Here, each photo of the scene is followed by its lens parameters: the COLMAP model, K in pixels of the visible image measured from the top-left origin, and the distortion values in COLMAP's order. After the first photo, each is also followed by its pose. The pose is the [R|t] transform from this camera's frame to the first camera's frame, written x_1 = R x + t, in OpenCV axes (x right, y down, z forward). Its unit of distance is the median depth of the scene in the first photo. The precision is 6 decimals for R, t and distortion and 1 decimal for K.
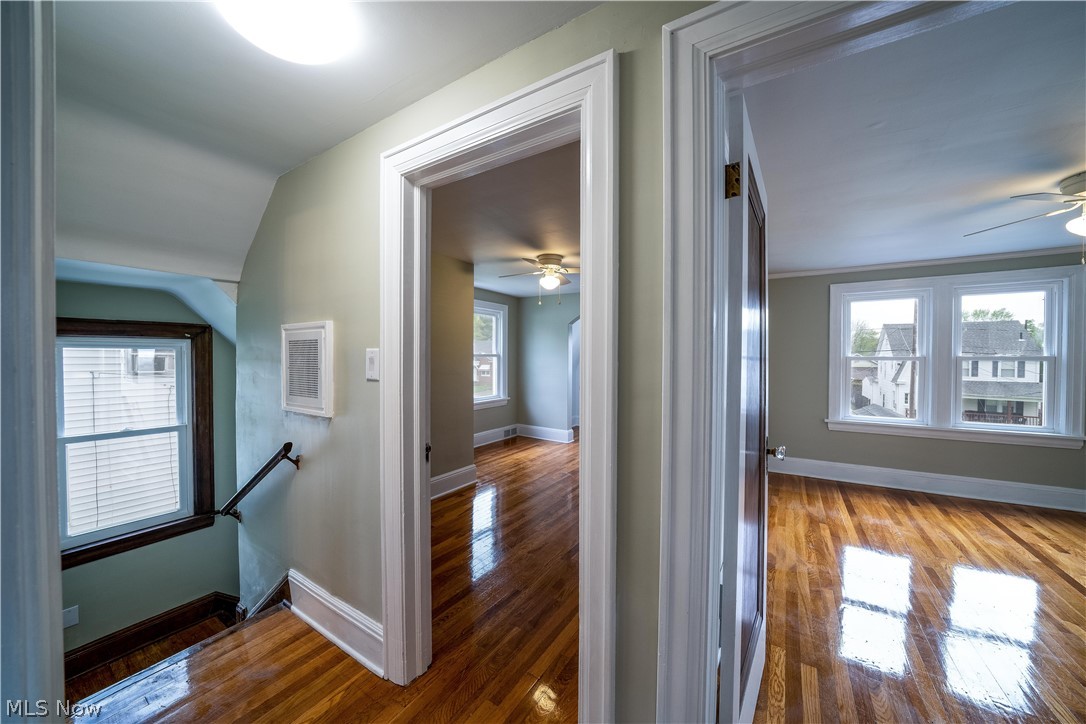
lens RADIAL K [[382.3, 0, 545.9], [0, 382.3, 361.0], [0, 0, 1]] dist [-0.027868, 0.003860]
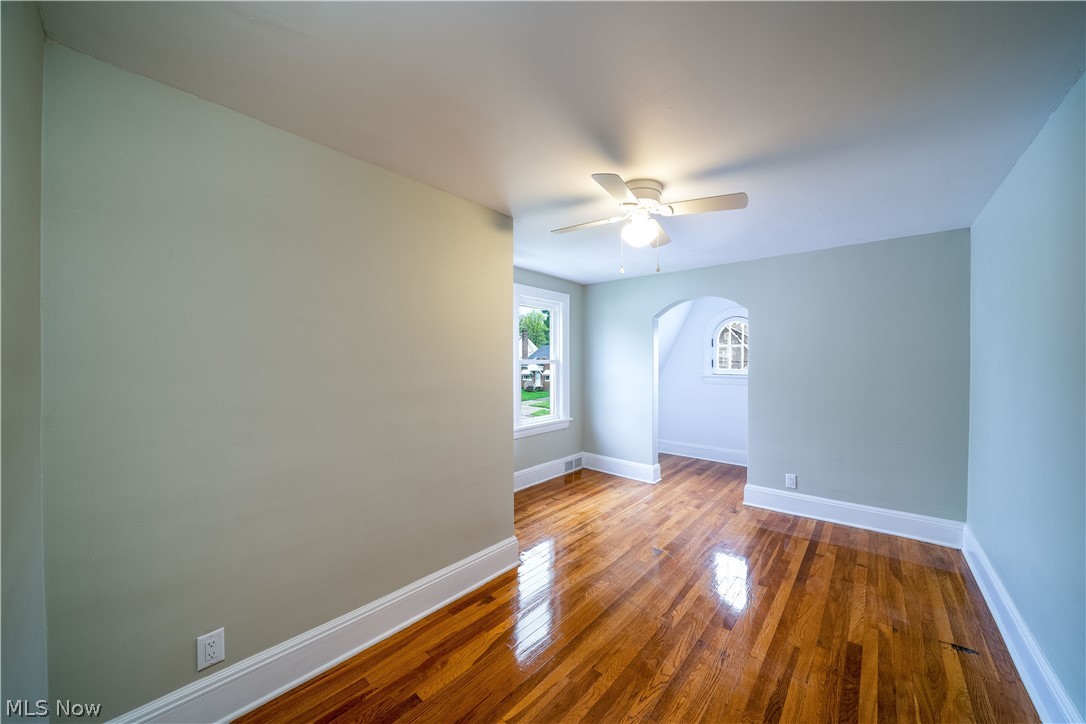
lens RADIAL K [[382.3, 0, 545.9], [0, 382.3, 361.0], [0, 0, 1]] dist [-0.027868, 0.003860]
pose [[0.985919, -0.005851, -0.167123, -0.025244], [0.003805, 0.999914, -0.012559, -0.008494], [0.167182, 0.011746, 0.985856, 0.317526]]
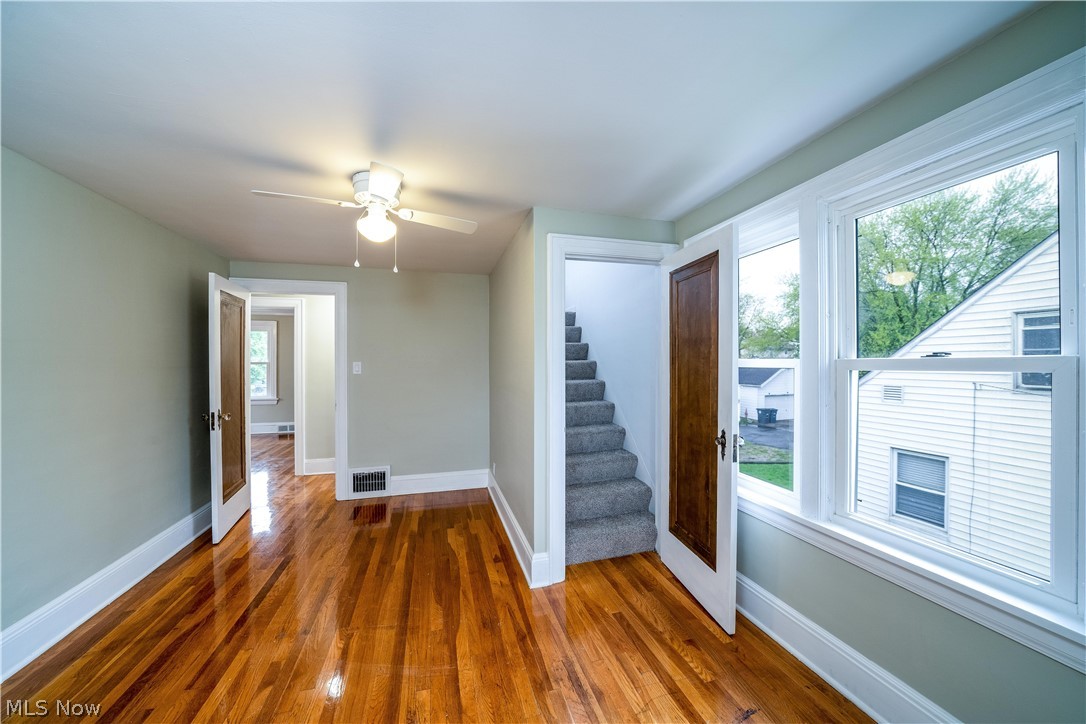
lens RADIAL K [[382.3, 0, 545.9], [0, 382.3, 361.0], [0, 0, 1]] dist [-0.027868, 0.003860]
pose [[-0.665182, -0.007374, -0.746645, 0.187375], [-0.012417, 0.999922, 0.001187, -0.014983], [0.746578, 0.010061, -0.665222, 1.153198]]
